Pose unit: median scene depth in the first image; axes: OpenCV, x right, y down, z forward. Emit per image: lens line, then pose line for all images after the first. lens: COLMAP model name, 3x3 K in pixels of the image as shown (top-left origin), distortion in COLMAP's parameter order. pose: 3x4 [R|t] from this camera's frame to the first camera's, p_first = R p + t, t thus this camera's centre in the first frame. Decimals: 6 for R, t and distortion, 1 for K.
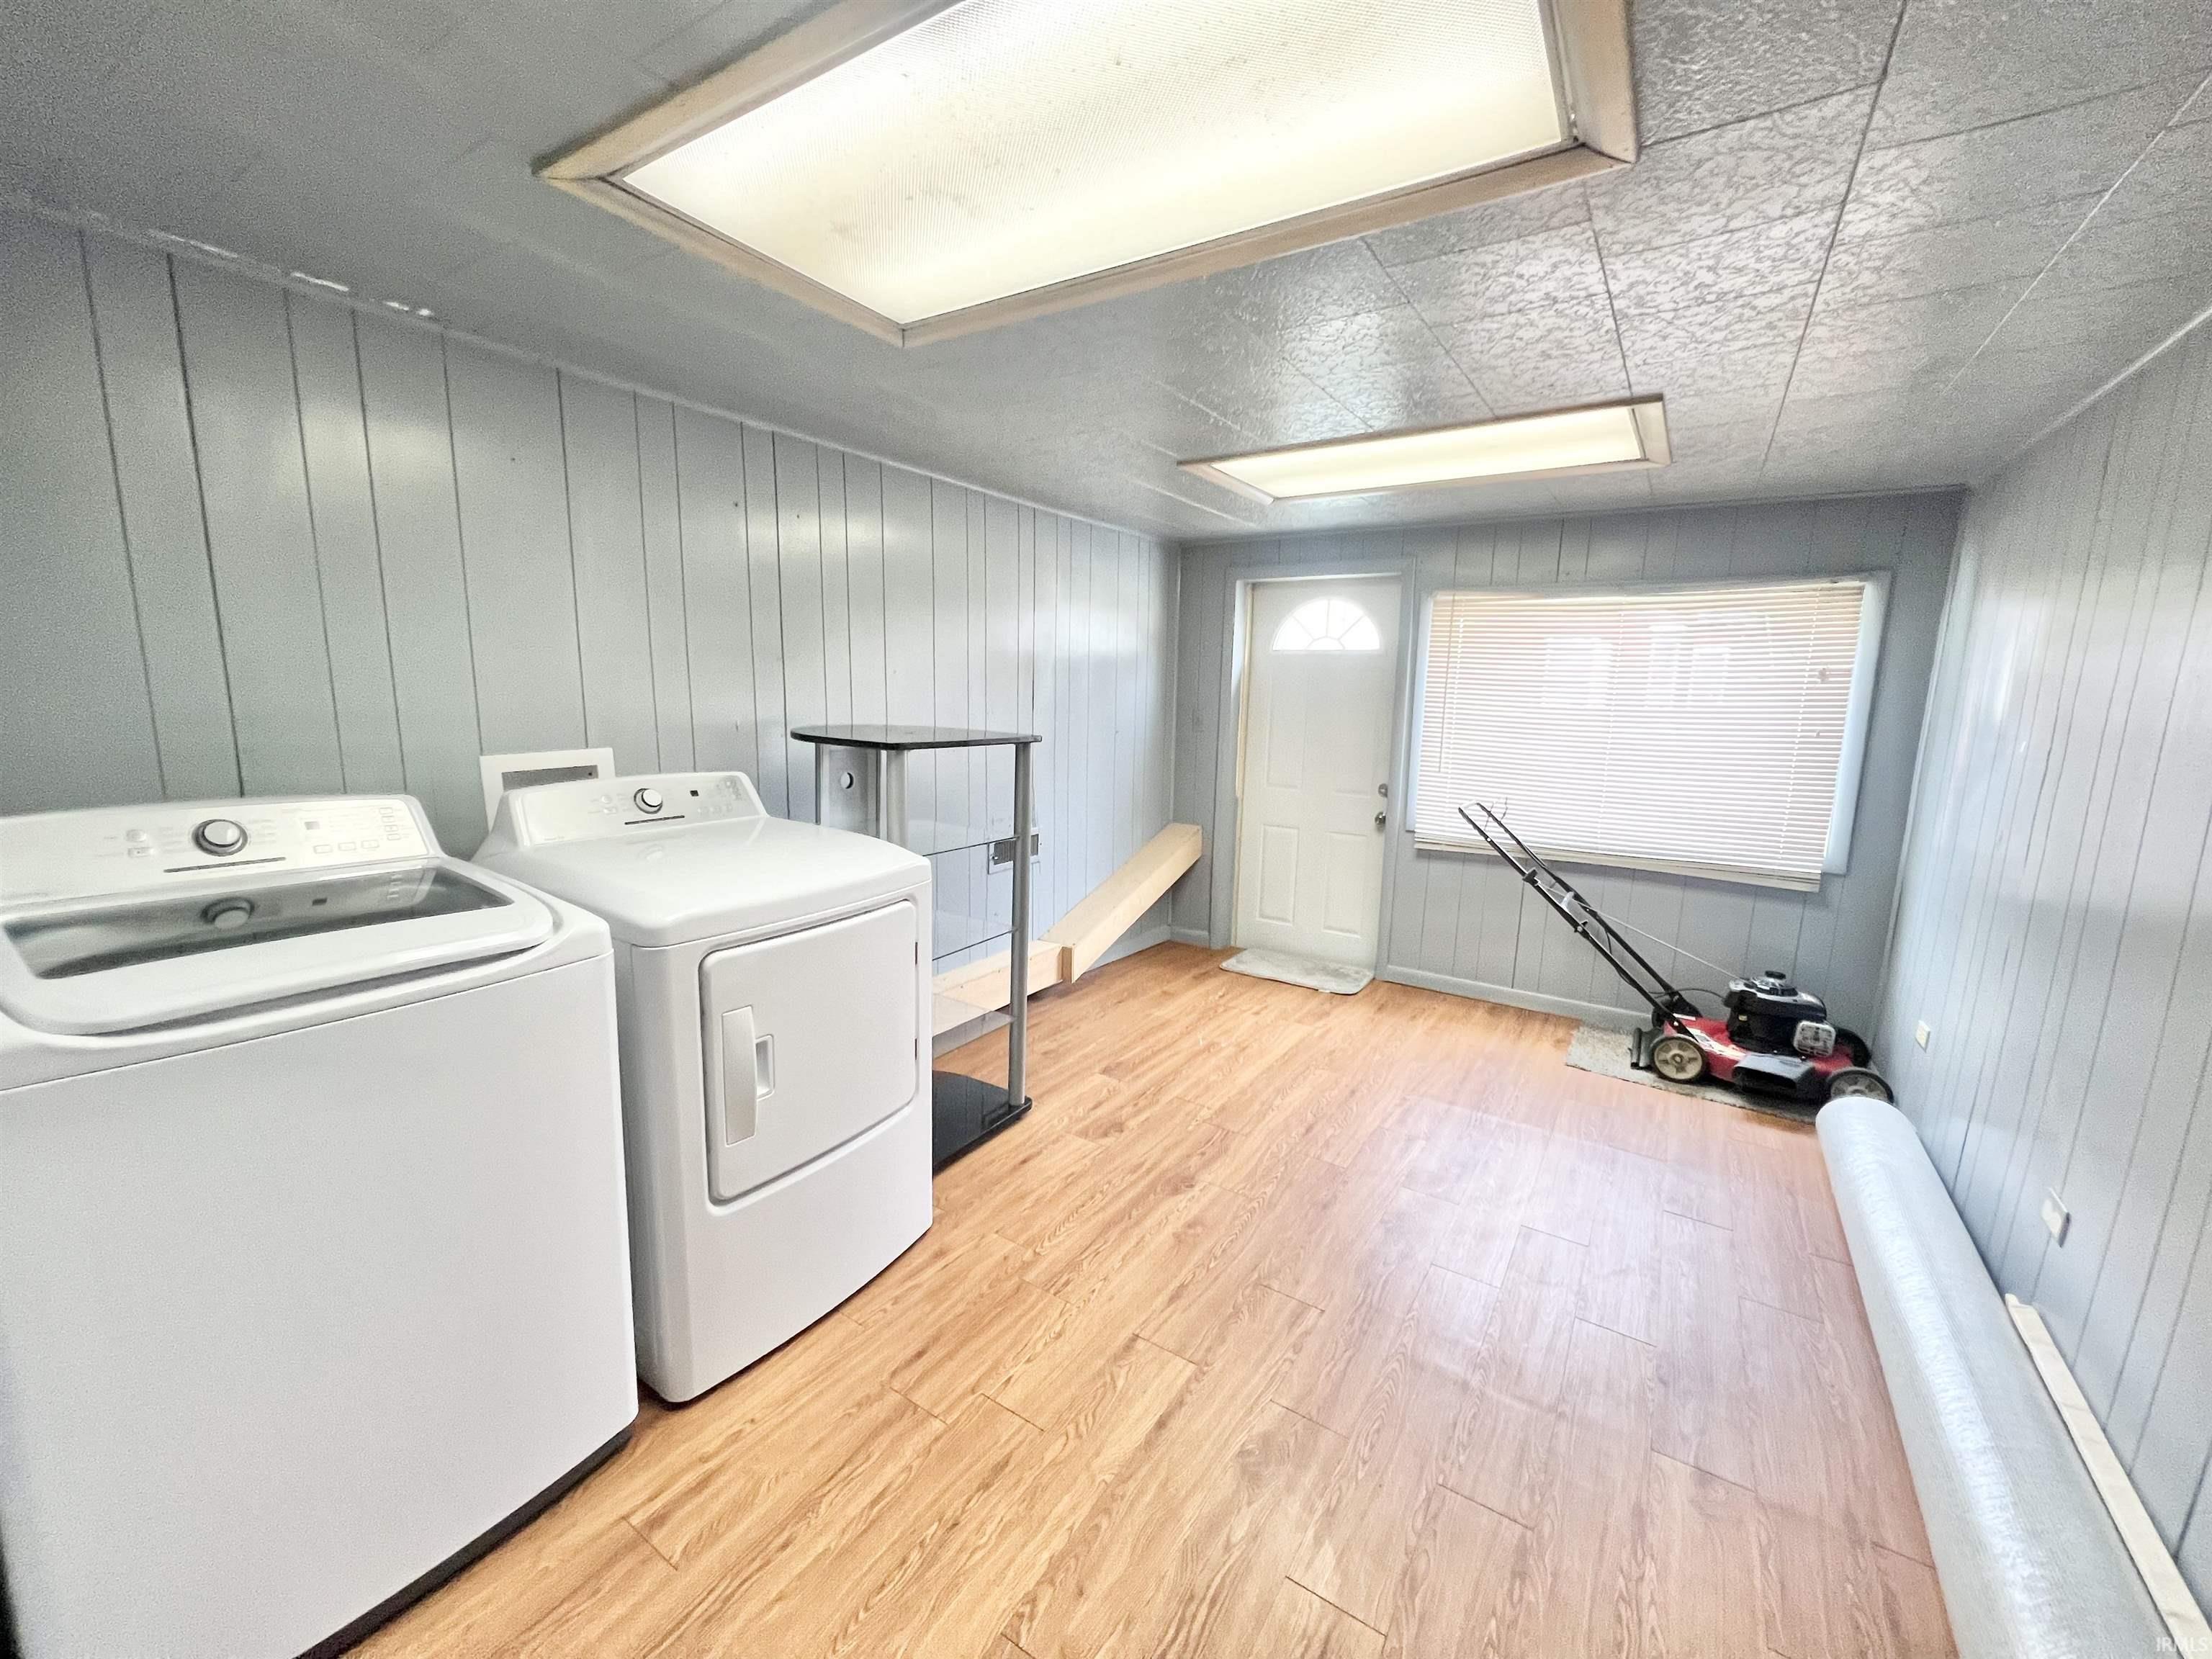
lens RADIAL K [[890.0, 0, 1117.2], [0, 890.0, 834.0], [0, 0, 1]] dist [-0.000464, 0.000397]
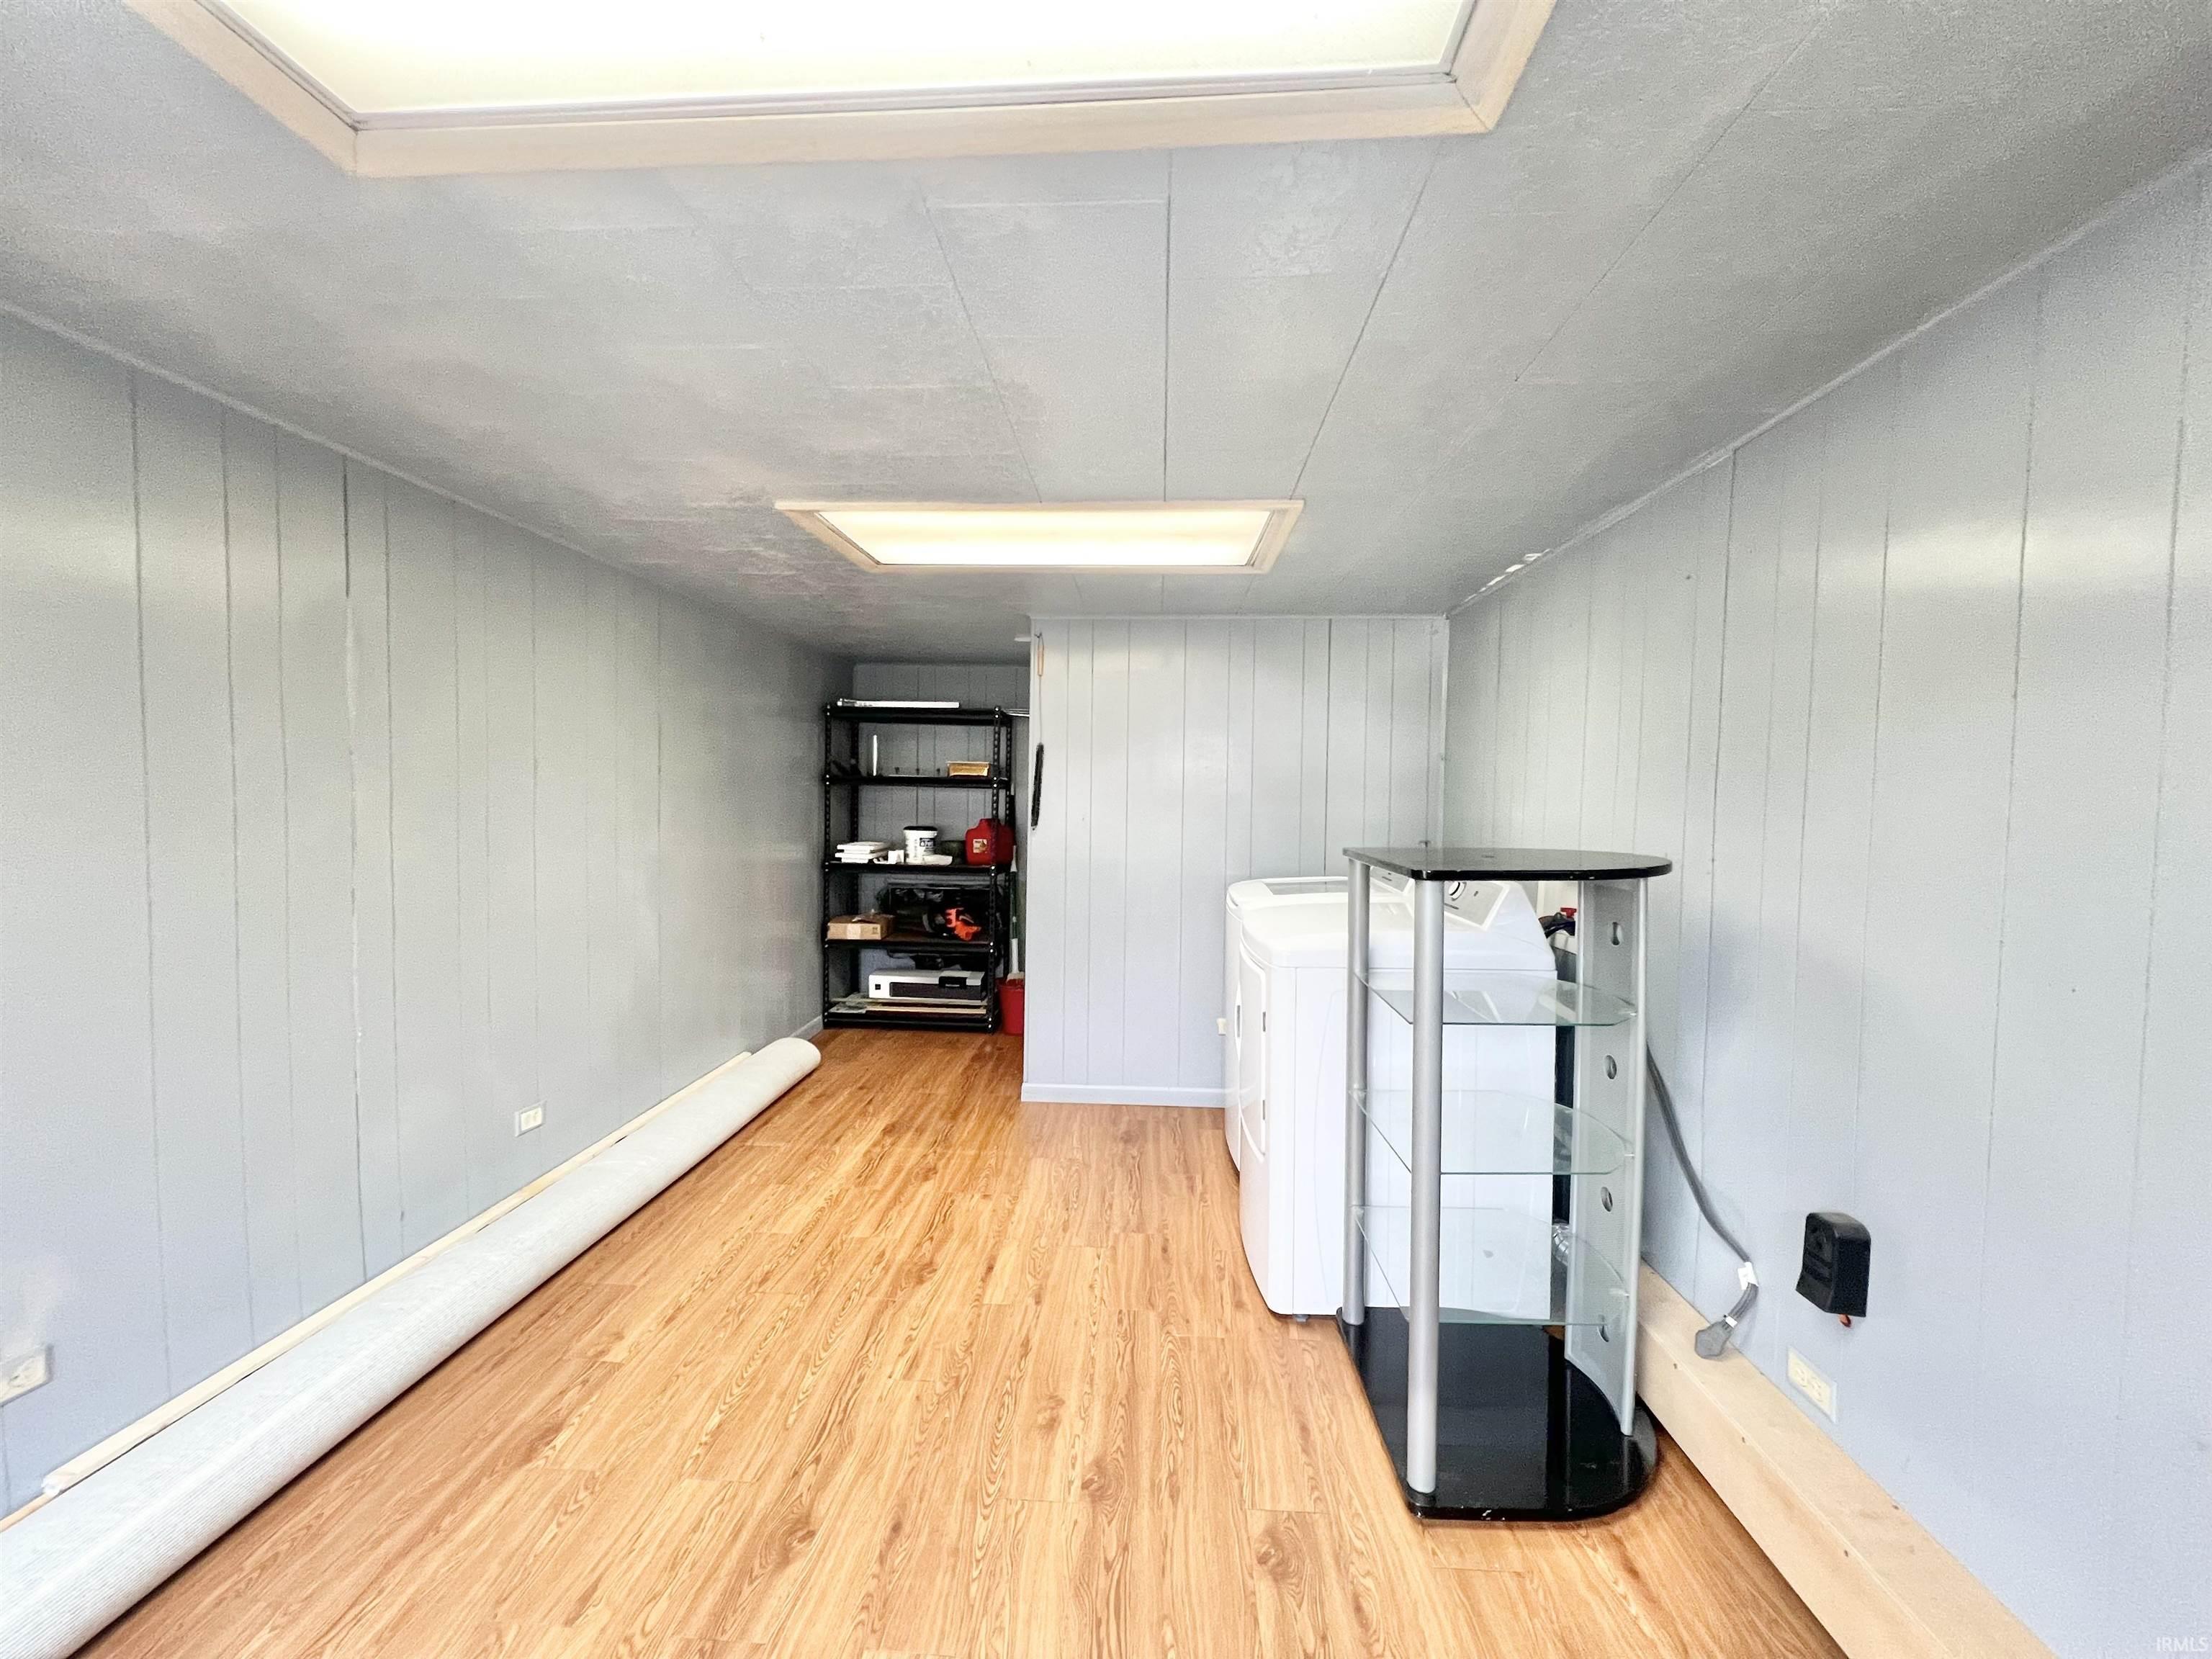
lens RADIAL K [[890.0, 0, 1114.7], [0, 890.0, 834.2], [0, 0, 1]] dist [-0.000464, 0.000397]
pose [[-0.870051, -0.009793, -0.492864, 0.507646], [-0.111720, 0.977705, 0.177794, -0.289162], [0.480135, 0.209753, -0.851748, 1.833362]]
